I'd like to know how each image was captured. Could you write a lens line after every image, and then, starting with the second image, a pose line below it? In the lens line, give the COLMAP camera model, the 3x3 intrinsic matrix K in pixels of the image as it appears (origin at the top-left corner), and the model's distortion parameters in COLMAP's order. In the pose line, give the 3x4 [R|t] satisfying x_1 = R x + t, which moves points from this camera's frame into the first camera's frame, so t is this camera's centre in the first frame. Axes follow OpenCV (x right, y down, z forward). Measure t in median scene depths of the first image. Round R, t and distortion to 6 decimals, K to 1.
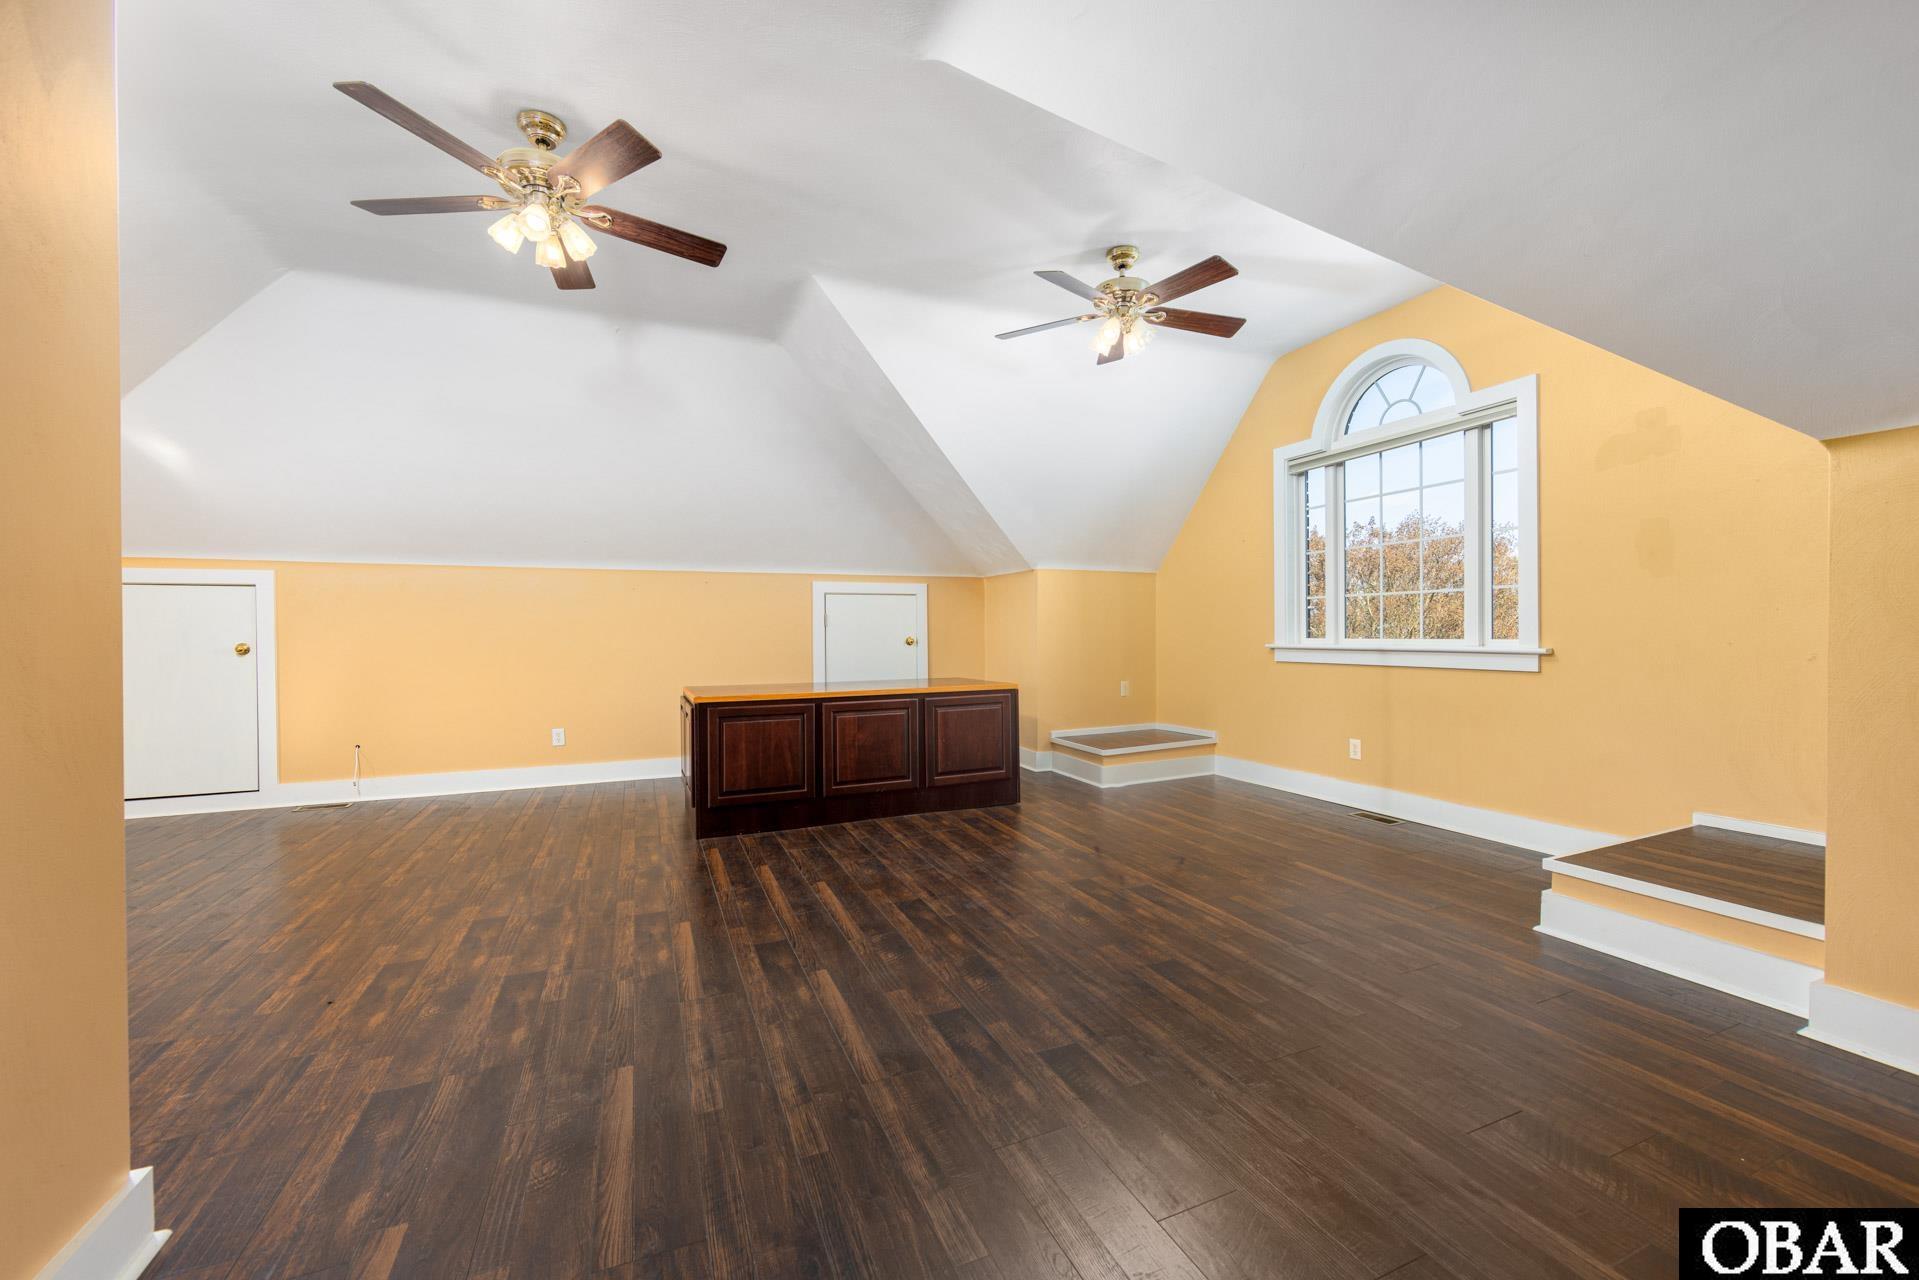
lens RADIAL K [[751.0, 0, 958.9], [0, 751.0, 638.6], [0, 0, 1]] dist [-0.002775, -0.001027]
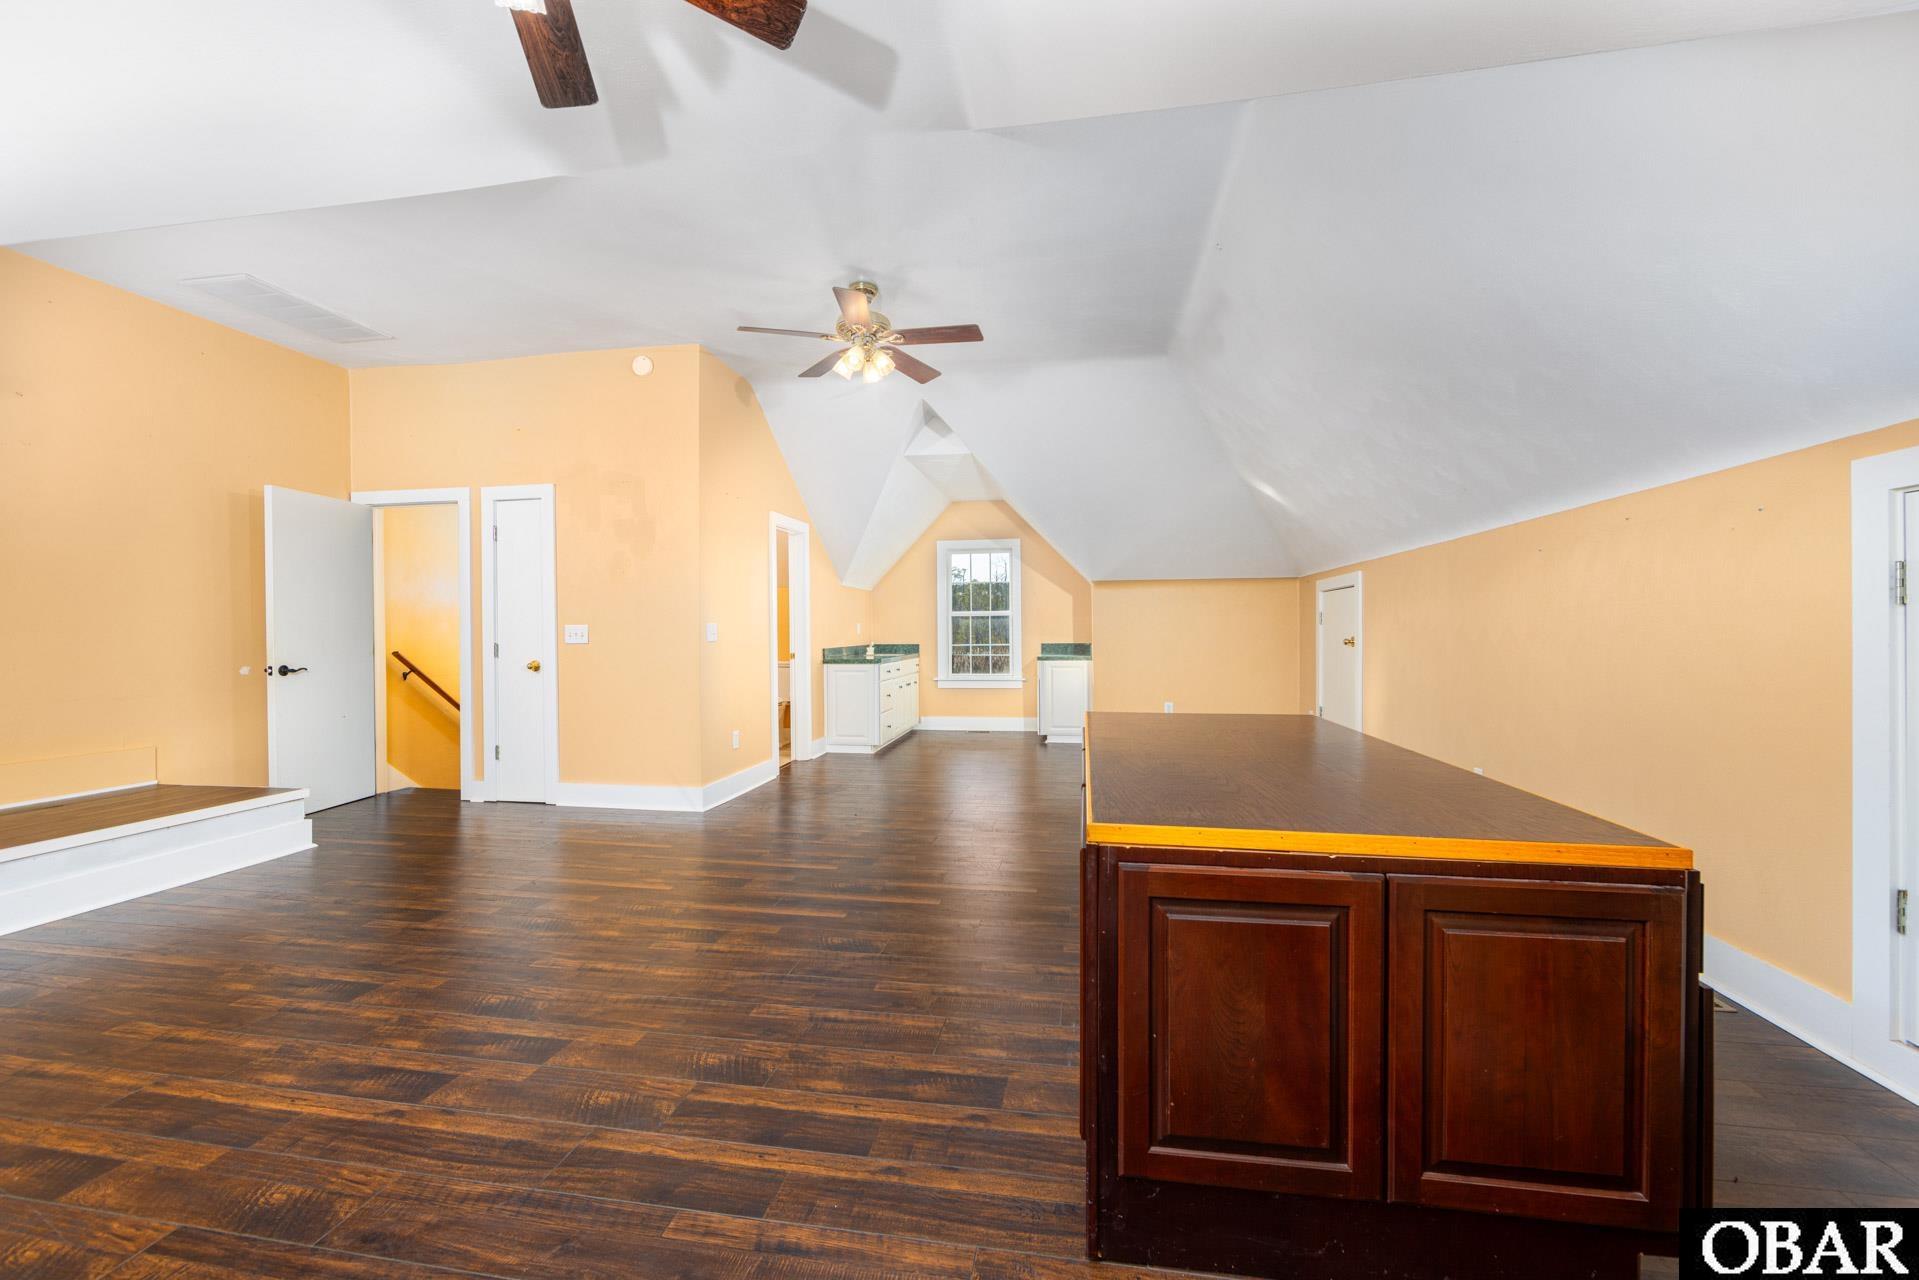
lens RADIAL K [[751.0, 0, 950.4], [0, 751.0, 637.8], [0, 0, 1]] dist [-0.002775, -0.001027]
pose [[-0.551623, 0.016089, -0.833938, 0.520189], [0.001783, 0.999834, 0.018111, -0.018846], [0.834092, 0.008503, -0.551560, 1.731746]]
